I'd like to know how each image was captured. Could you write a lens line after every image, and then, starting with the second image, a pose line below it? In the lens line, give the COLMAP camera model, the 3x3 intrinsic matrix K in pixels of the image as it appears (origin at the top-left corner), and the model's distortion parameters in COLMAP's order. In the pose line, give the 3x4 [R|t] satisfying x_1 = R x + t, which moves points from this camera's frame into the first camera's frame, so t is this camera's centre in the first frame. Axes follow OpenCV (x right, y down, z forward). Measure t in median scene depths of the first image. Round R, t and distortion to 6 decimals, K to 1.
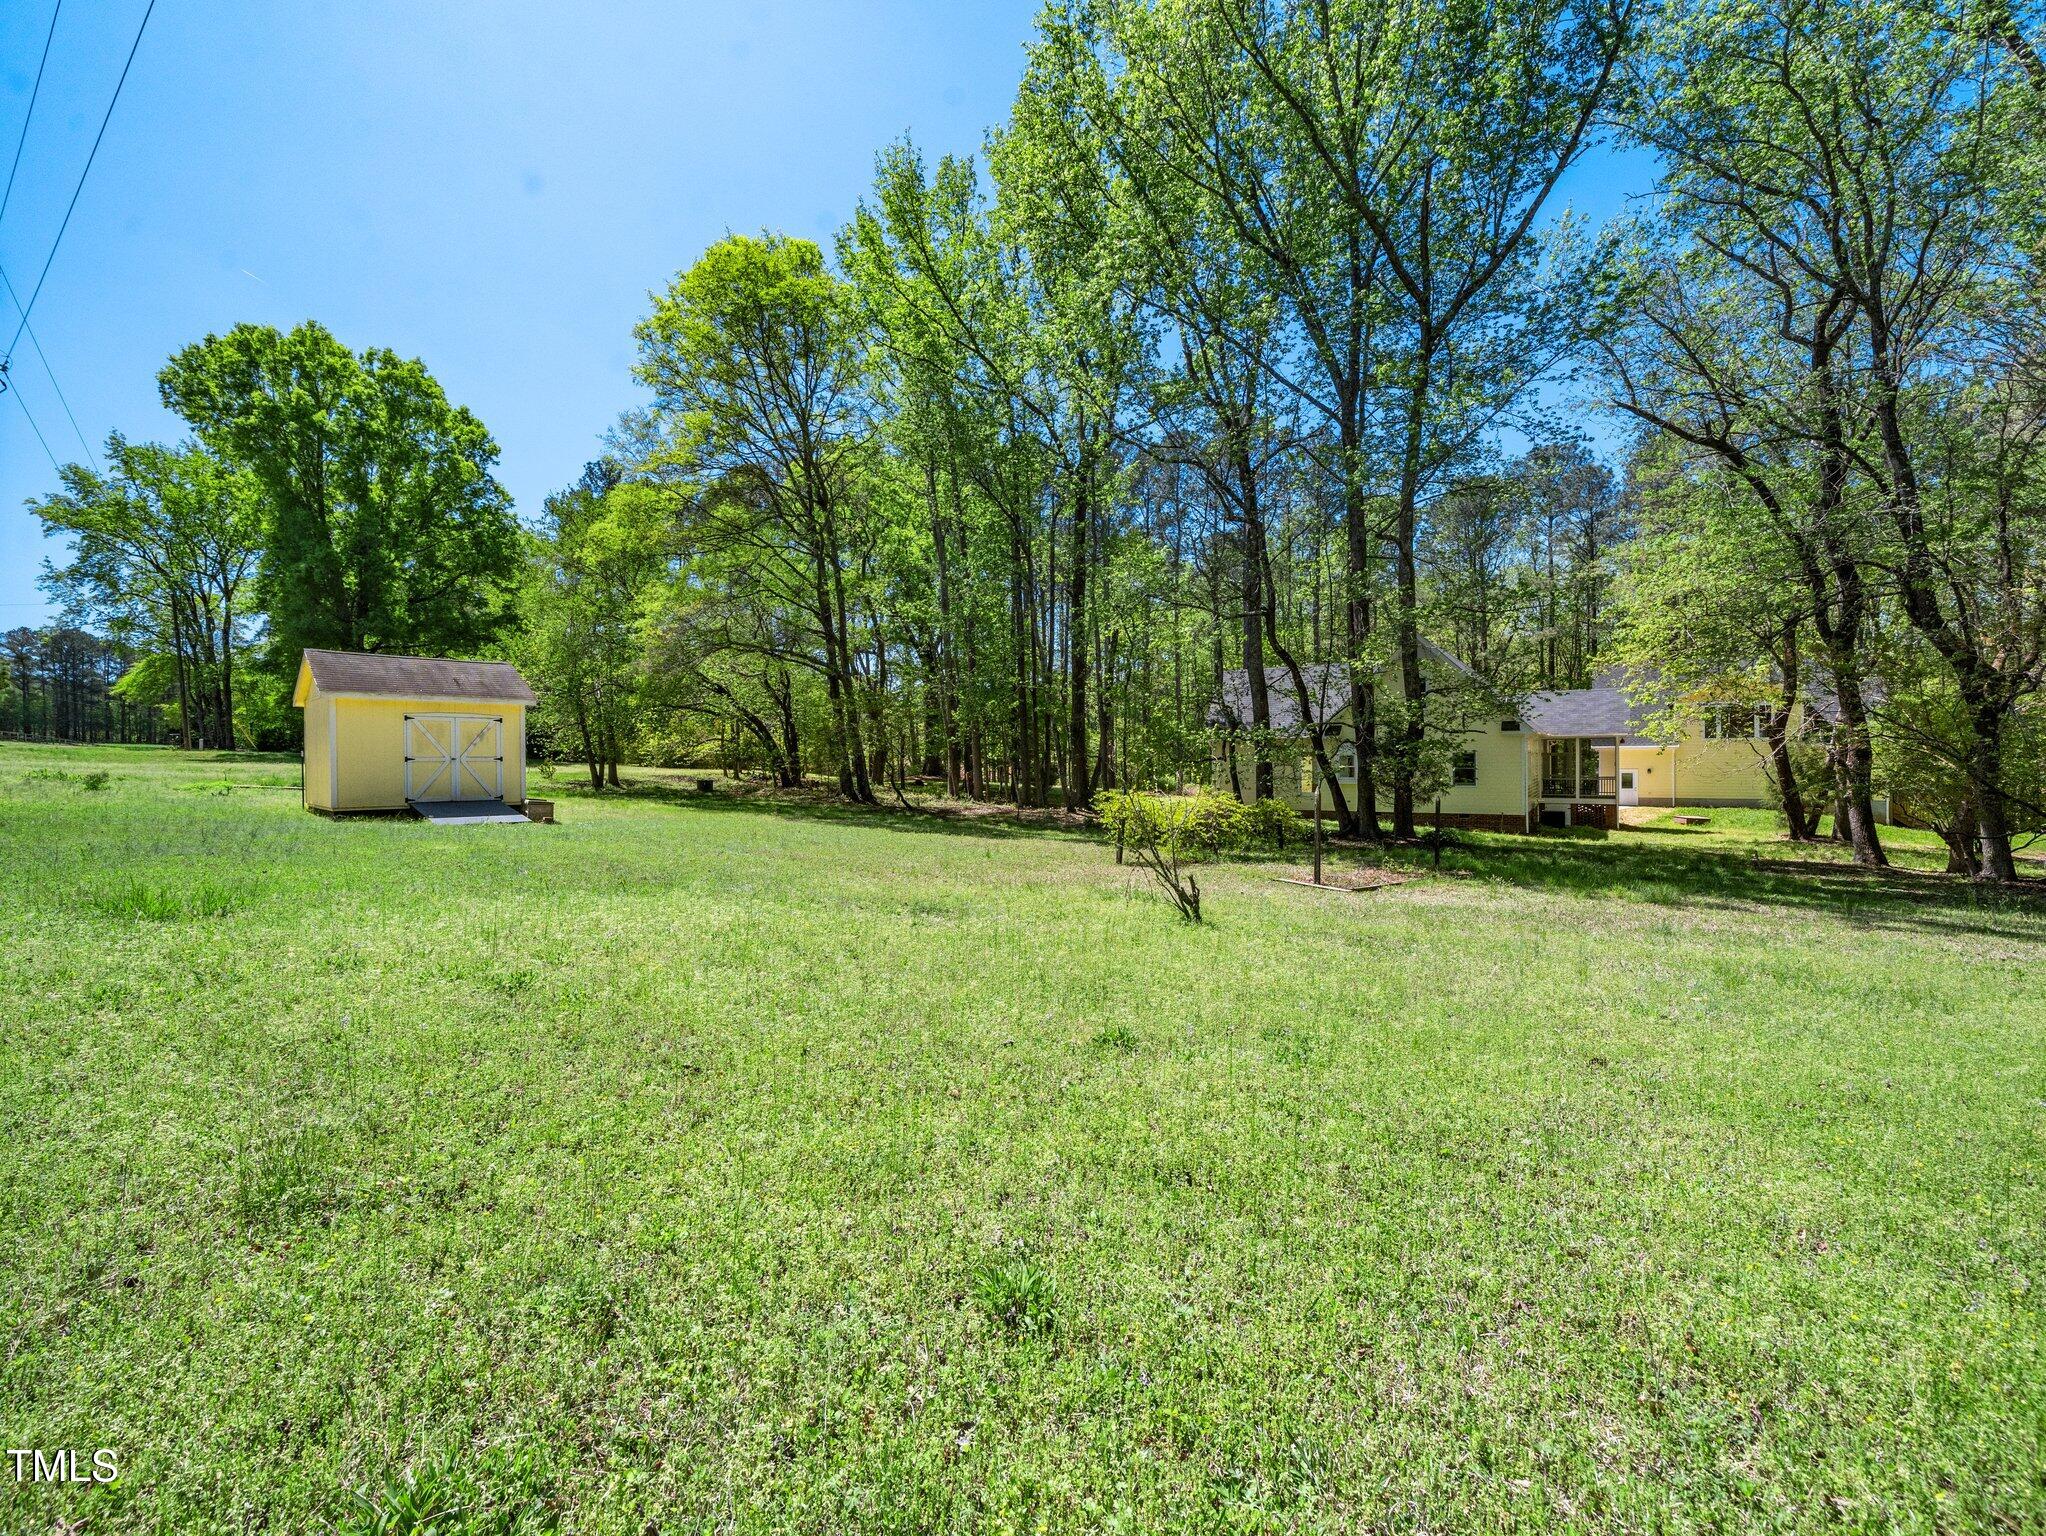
lens RADIAL K [[819.3, 0, 1027.2], [0, 819.3, 783.2], [0, 0, 1]] dist [-0.001120, -0.000594]
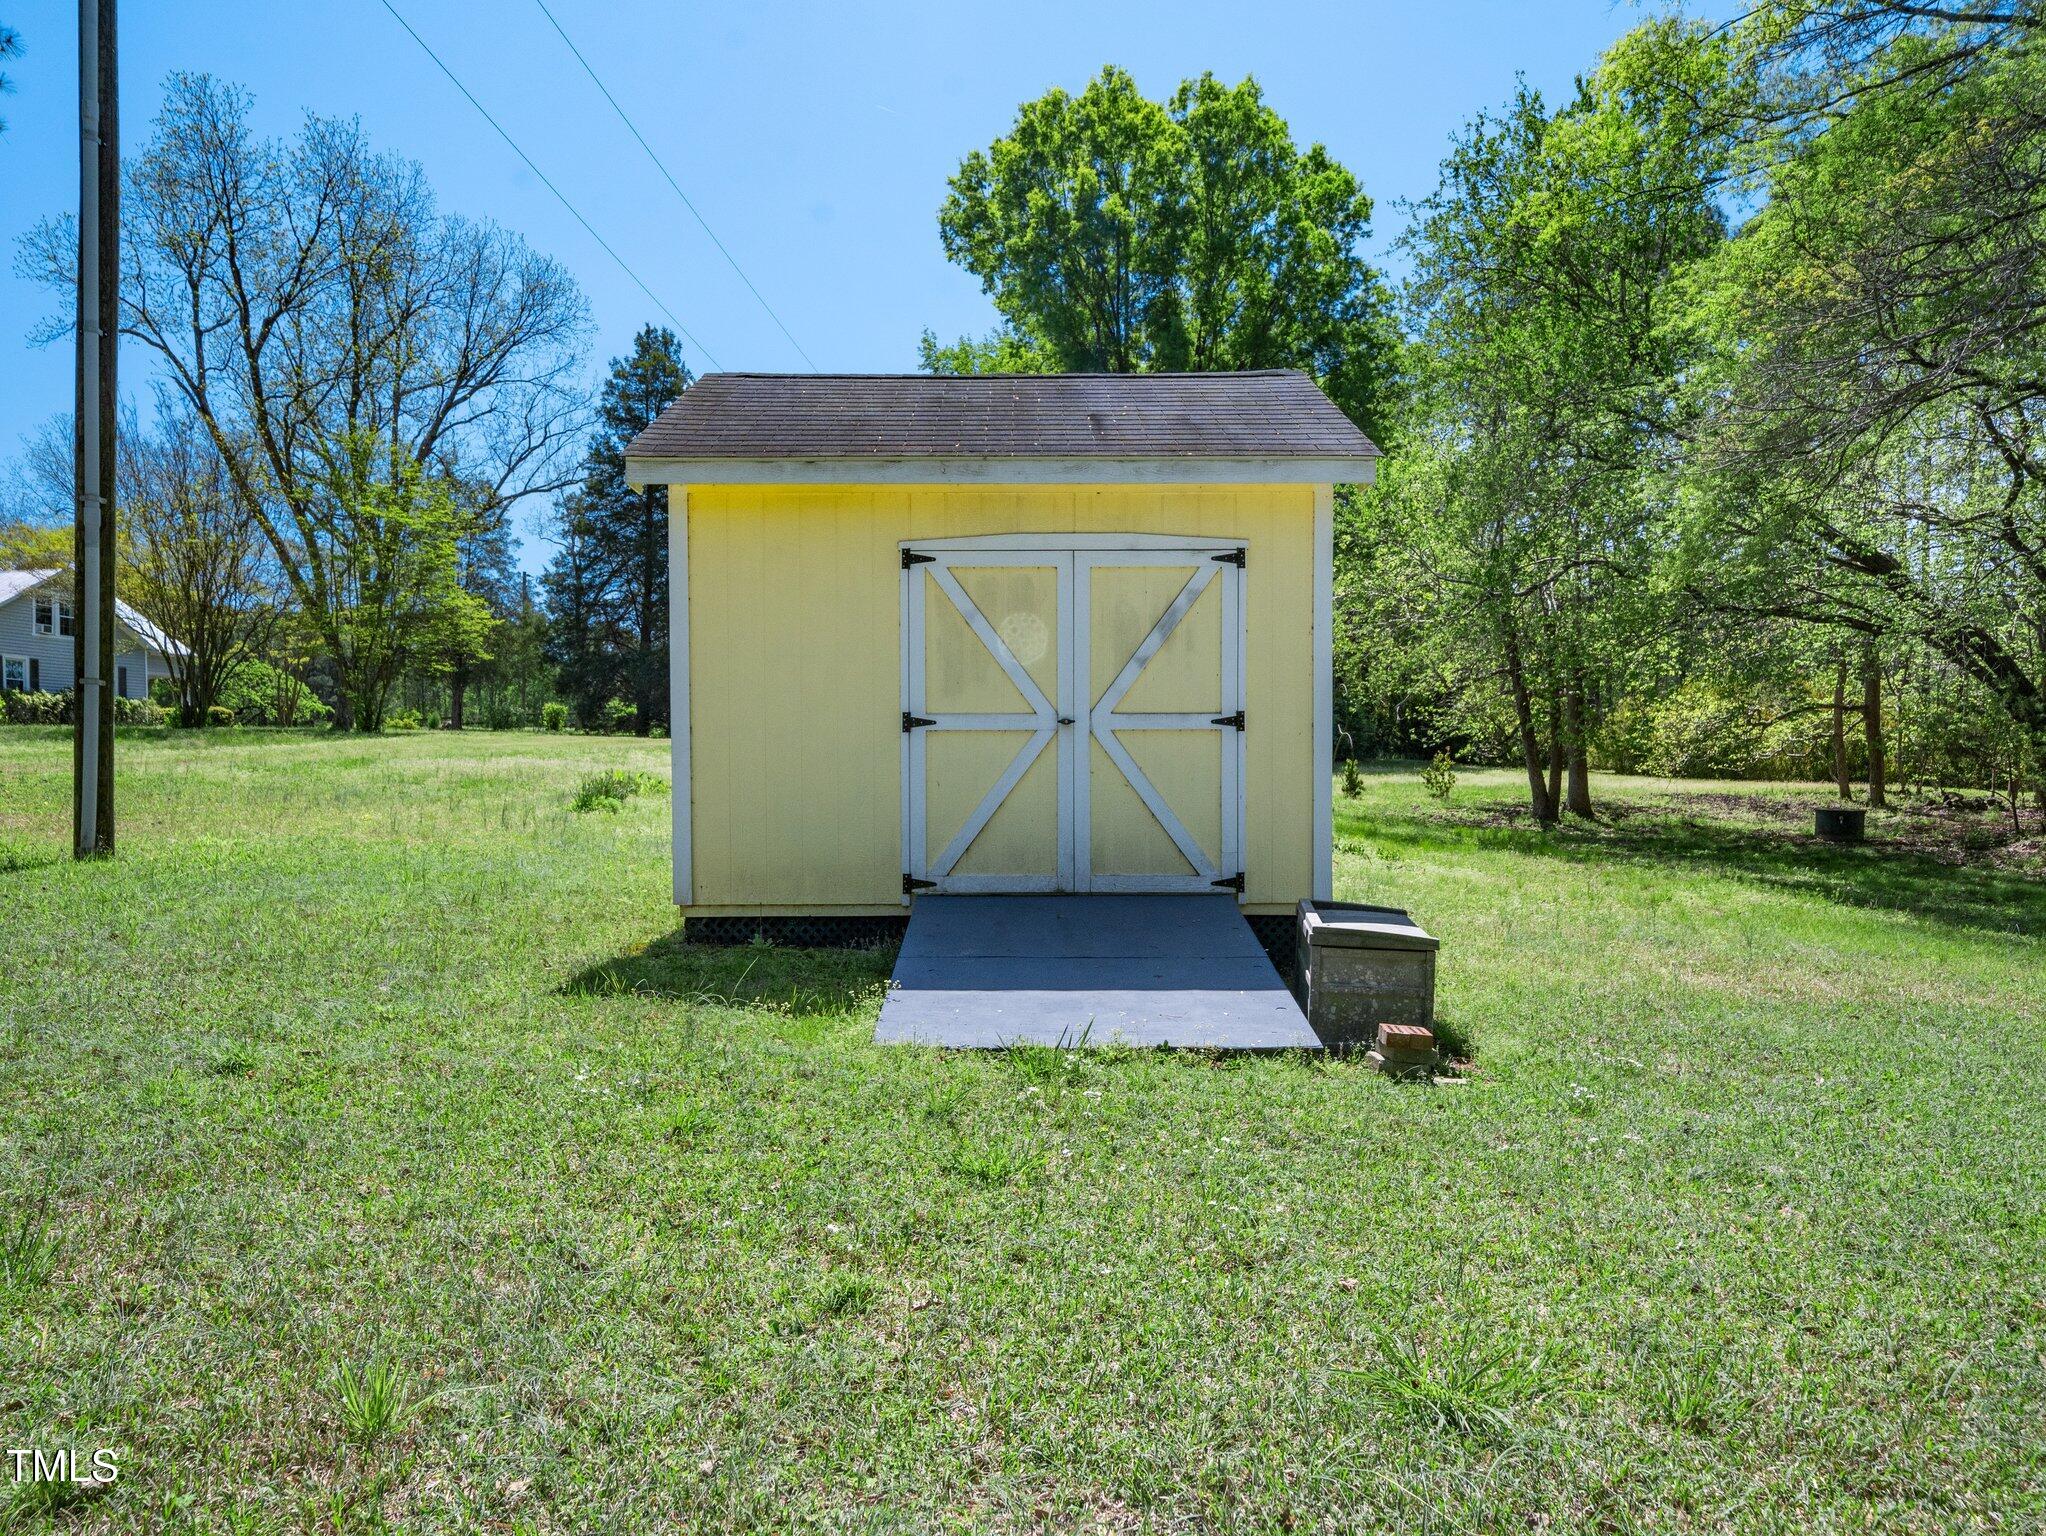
lens RADIAL K [[1196.5, 0, 1024.8], [0, 1196.5, 778.8], [0, 0, 1]] dist [-0.000466, -0.000039]
pose [[0.644901, 0.002781, -0.764261, -0.209862], [-0.019286, 0.999734, -0.012636, -0.003725], [0.764023, 0.022888, 0.644783, 0.366719]]
